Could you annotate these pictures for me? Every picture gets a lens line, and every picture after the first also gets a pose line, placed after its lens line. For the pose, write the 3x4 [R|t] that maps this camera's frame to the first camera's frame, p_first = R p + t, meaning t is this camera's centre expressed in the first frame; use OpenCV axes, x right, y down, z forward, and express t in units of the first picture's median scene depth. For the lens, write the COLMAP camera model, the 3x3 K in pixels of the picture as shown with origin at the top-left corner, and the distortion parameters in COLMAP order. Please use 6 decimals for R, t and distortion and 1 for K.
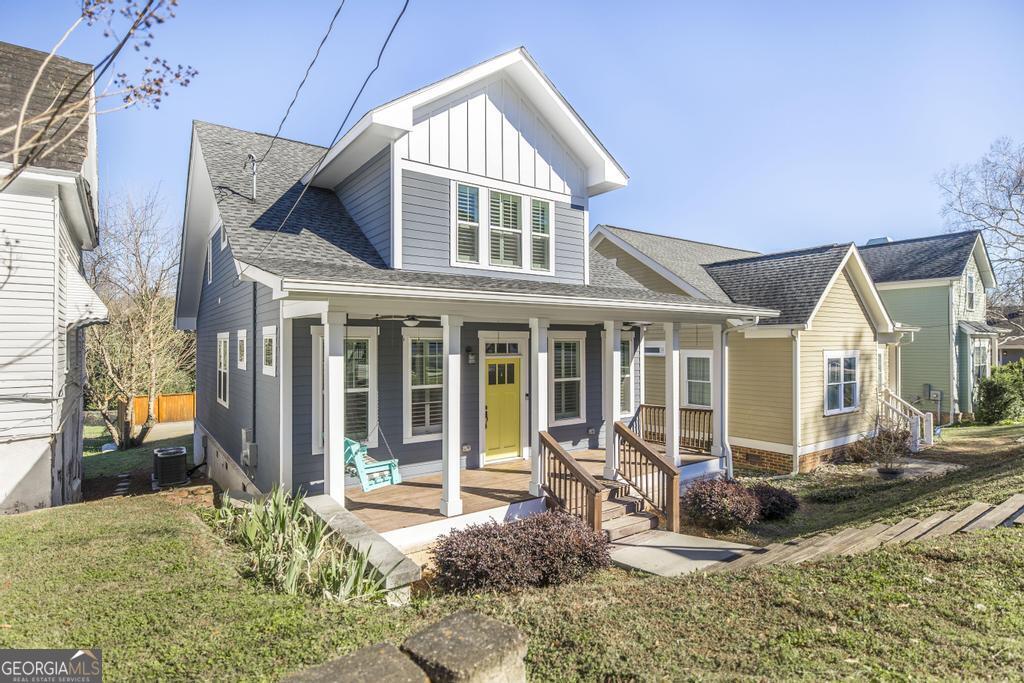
lens RADIAL K [[528.5, 0, 520.0], [0, 528.5, 341.8], [0, 0, 1]] dist [-0.000020, -0.002793]
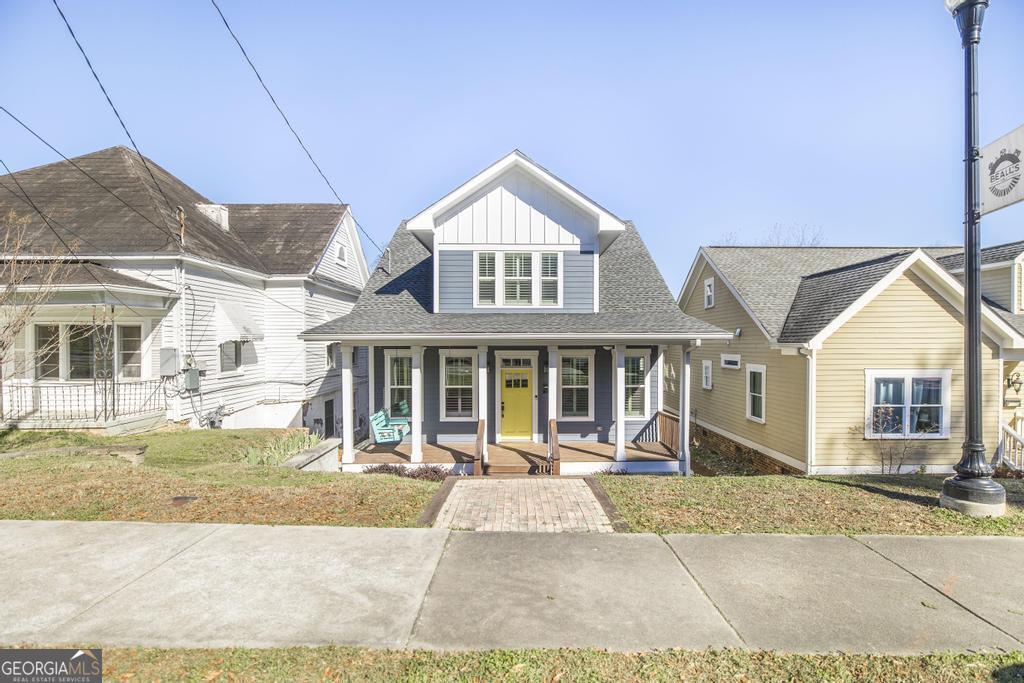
lens RADIAL K [[481.2, 0, 522.8], [0, 481.2, 349.9], [0, 0, 1]] dist [-0.005882, 0.000486]
pose [[0.827766, 0.007079, -0.561029, 0.695379], [0.001746, 0.999883, 0.015192, -0.039896], [0.561071, -0.013555, 0.827656, -0.058641]]
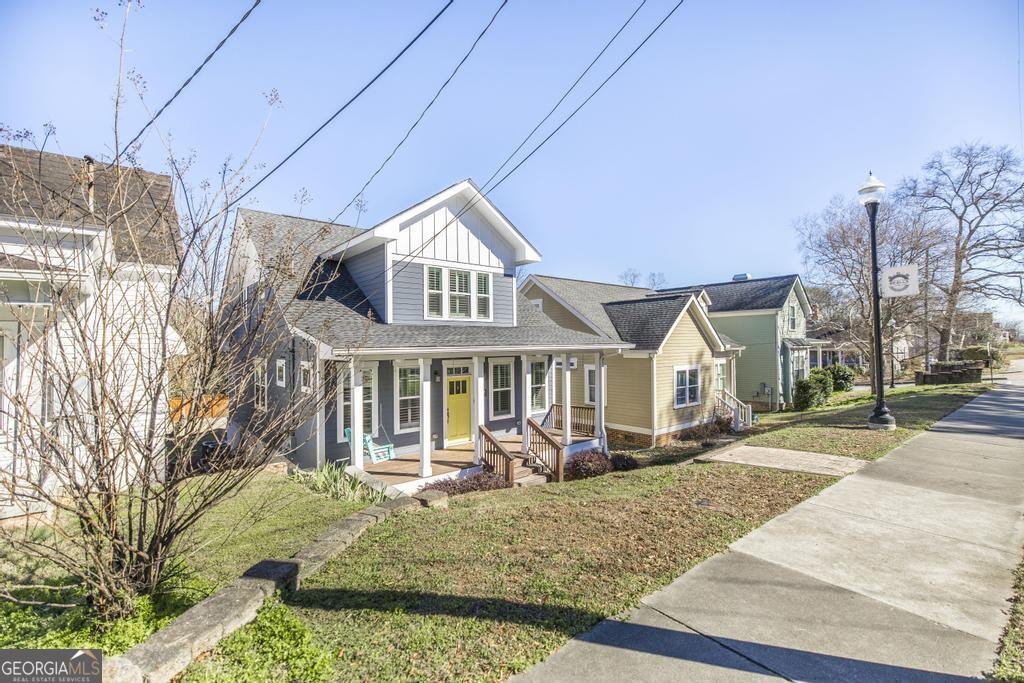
lens RADIAL K [[442.2, 0, 516.6], [0, 442.2, 339.8], [0, 0, 1]] dist [0.007196, -0.000045]
pose [[0.997093, -0.007394, 0.075839, 0.038352], [0.008057, 0.999932, -0.008446, -0.064277], [-0.075771, 0.009033, 0.997084, -0.295577]]
